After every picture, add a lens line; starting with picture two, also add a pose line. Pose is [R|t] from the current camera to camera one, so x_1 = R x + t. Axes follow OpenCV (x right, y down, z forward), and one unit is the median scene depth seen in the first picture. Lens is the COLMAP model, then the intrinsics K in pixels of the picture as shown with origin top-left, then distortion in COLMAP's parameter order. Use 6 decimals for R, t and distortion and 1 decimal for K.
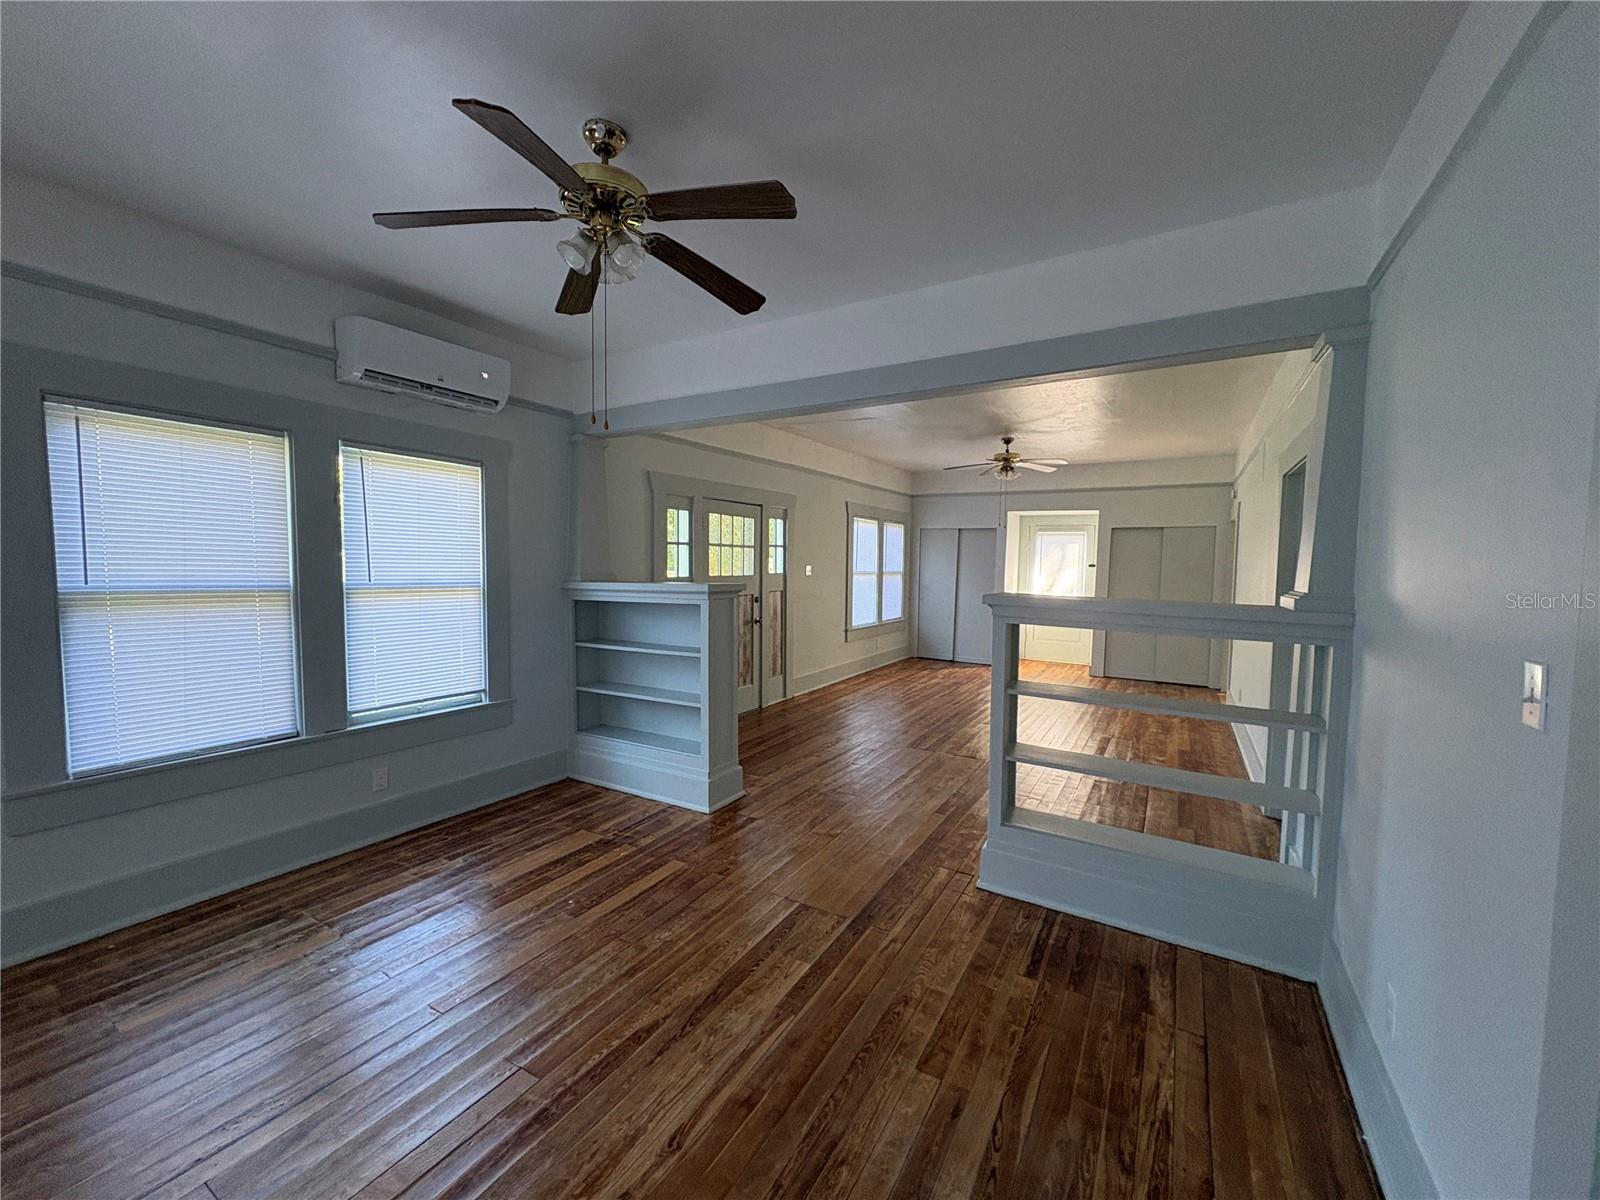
lens RADIAL K [[637.6, 0, 801.2], [0, 637.6, 601.9], [0, 0, 1]] dist [0.002348, -0.000174]
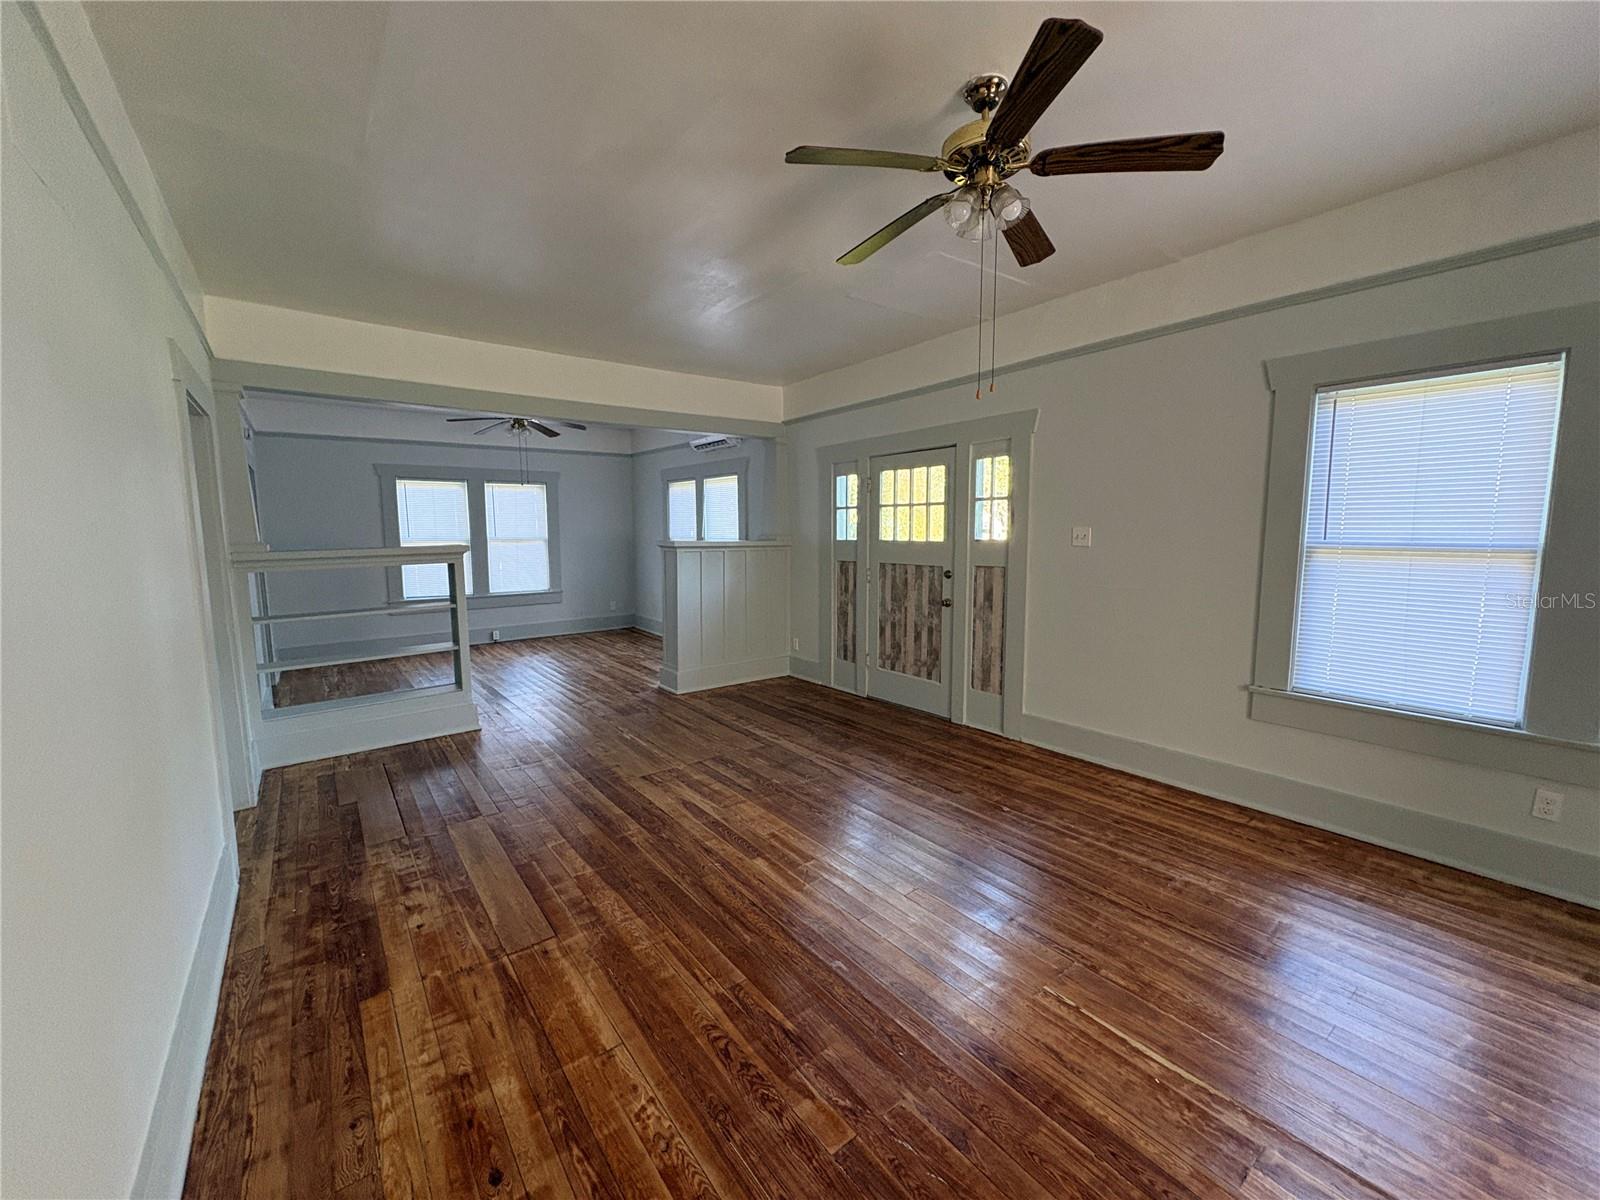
lens RADIAL K [[637.6, 0, 797.4], [0, 637.6, 599.7], [0, 0, 1]] dist [0.002348, -0.000174]
pose [[-0.374824, 0.092537, -0.922466, 1.077925], [-0.056788, 0.990846, 0.122471, -0.086532], [0.925355, 0.098290, -0.366138, 1.739742]]
